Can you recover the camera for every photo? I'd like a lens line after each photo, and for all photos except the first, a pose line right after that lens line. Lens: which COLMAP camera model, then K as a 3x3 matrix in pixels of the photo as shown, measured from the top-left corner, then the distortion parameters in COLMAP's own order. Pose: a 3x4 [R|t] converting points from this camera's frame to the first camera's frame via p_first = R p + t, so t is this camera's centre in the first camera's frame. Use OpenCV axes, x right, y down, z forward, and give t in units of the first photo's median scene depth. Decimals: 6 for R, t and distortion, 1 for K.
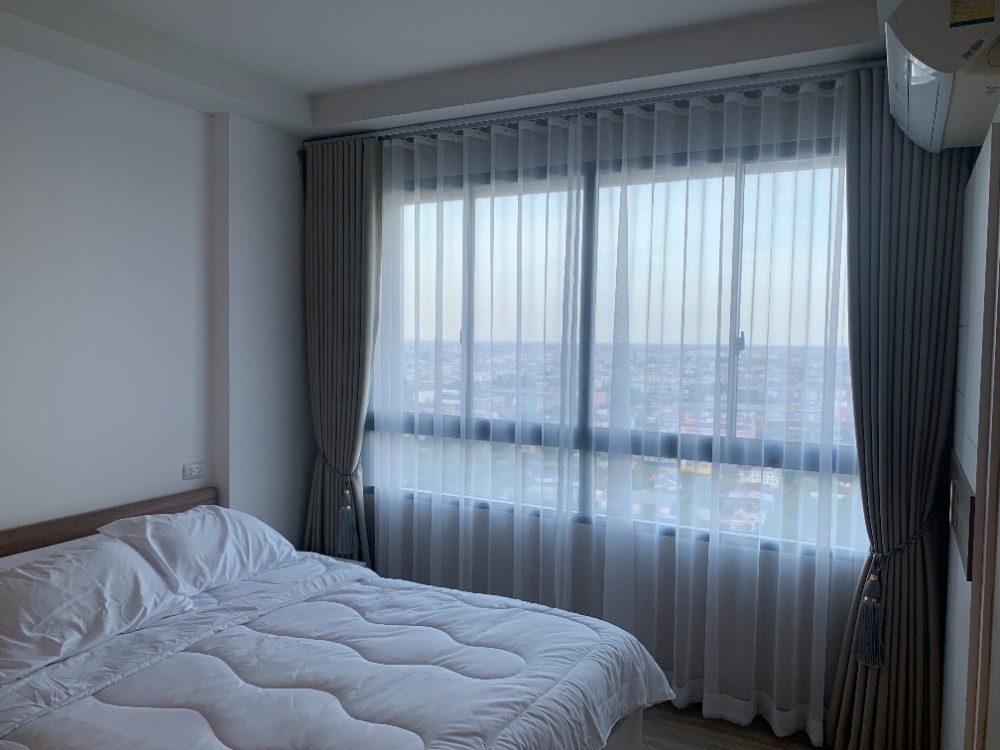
lens RADIAL K [[810.4, 0, 500.0], [0, 810.4, 375.0], [0, 0, 1]] dist [0.059539, -0.004954]
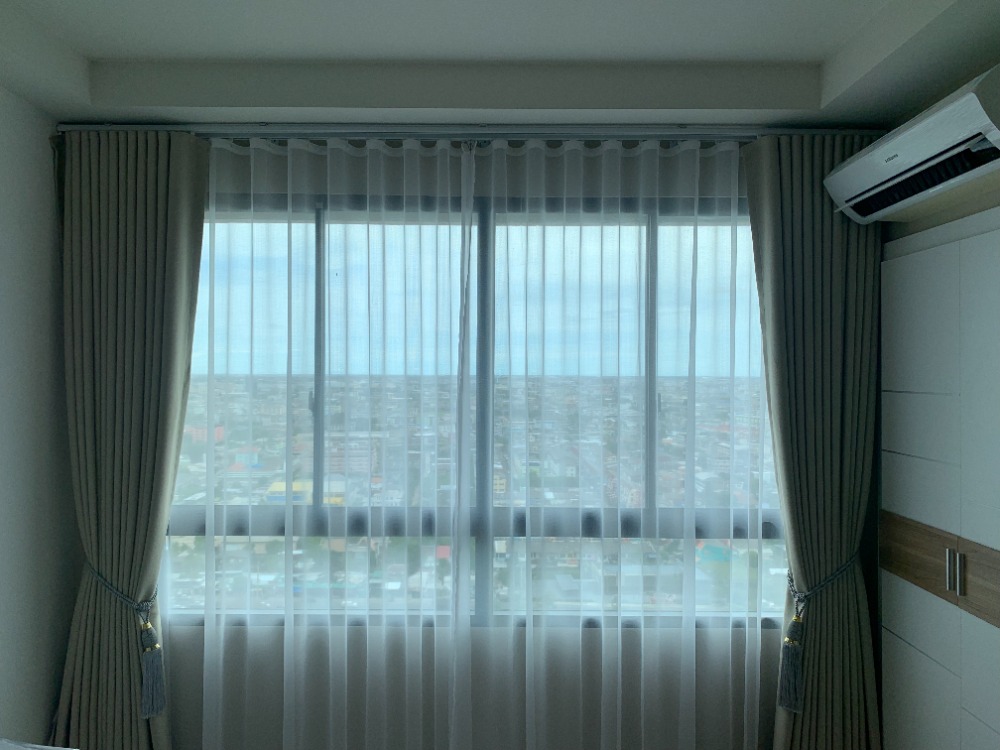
lens RADIAL K [[890.7, 0, 500.0], [0, 890.7, 375.0], [0, 0, 1]] dist [0.042416, 0.003962]
pose [[0.872196, 0.002819, 0.489149, -0.328217], [0.032212, 0.997482, -0.063185, -0.014179], [-0.488095, 0.070866, 0.869909, 0.188558]]
